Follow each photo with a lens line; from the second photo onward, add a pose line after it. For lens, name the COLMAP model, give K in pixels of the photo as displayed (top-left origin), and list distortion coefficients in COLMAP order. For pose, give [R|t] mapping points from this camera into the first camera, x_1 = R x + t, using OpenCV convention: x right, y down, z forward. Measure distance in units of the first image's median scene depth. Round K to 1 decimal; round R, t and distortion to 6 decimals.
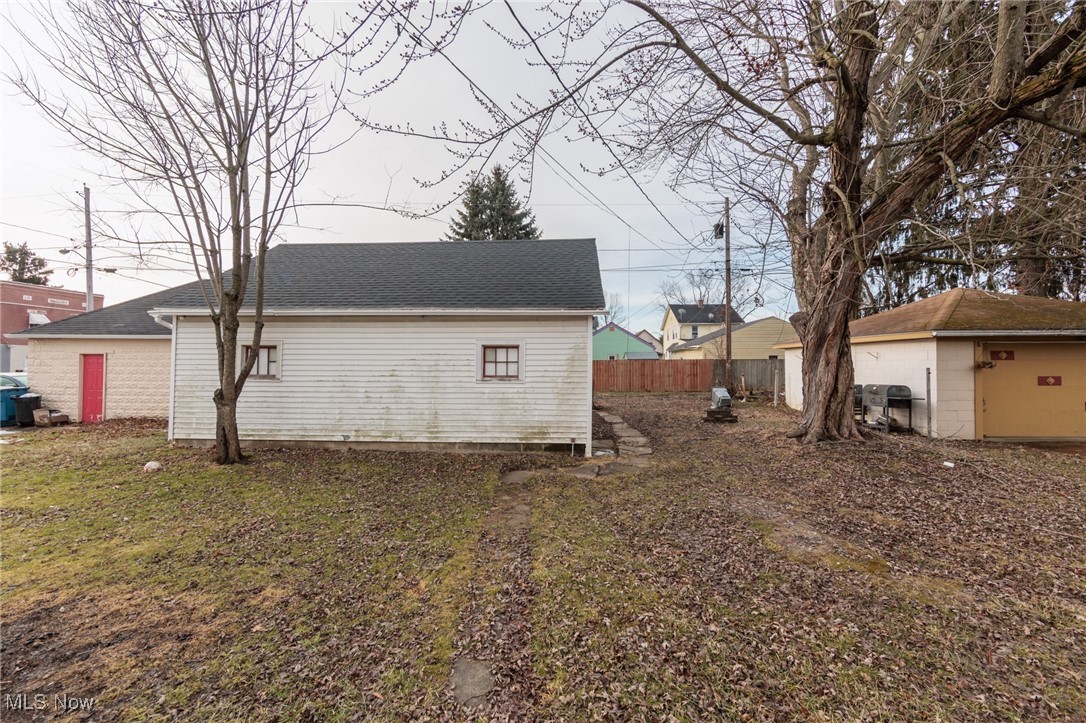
lens RADIAL K [[428.4, 0, 539.9], [0, 428.4, 360.5], [0, 0, 1]] dist [0.001402, 0.000002]
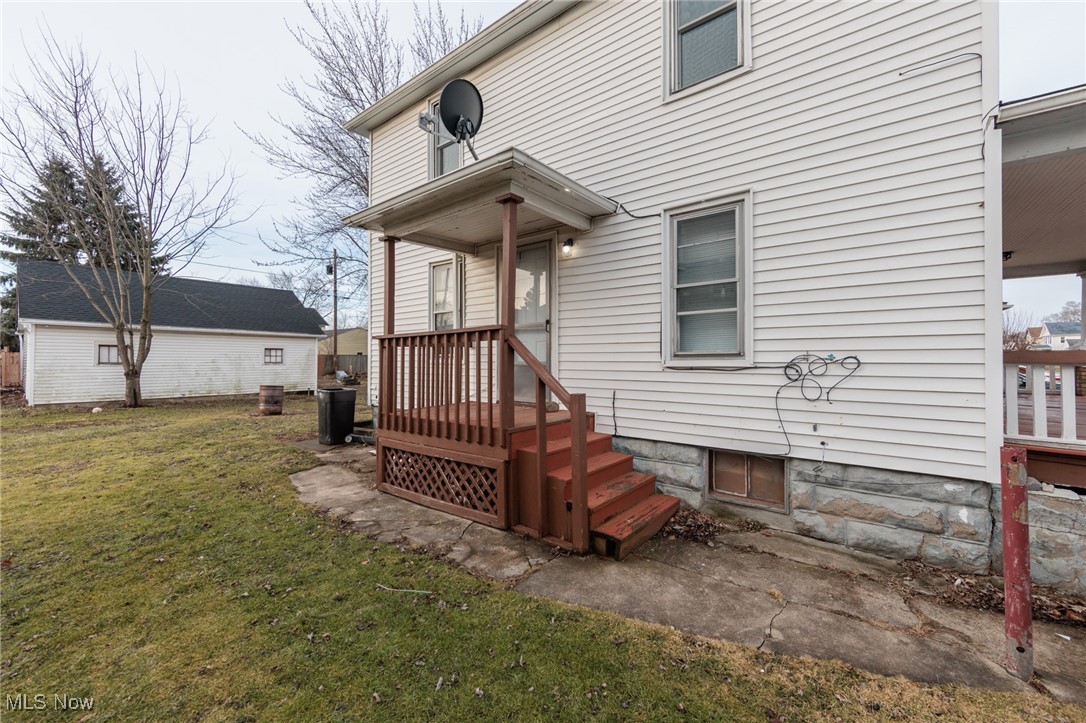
lens RADIAL K [[428.4, 0, 542.4], [0, 428.4, 356.9], [0, 0, 1]] dist [0.001402, 0.000002]
pose [[0.579555, 0.005254, 0.814916, -1.082310], [-0.008534, 0.999964, -0.000377, -0.002764], [-0.814888, -0.006736, 0.579579, -1.403382]]
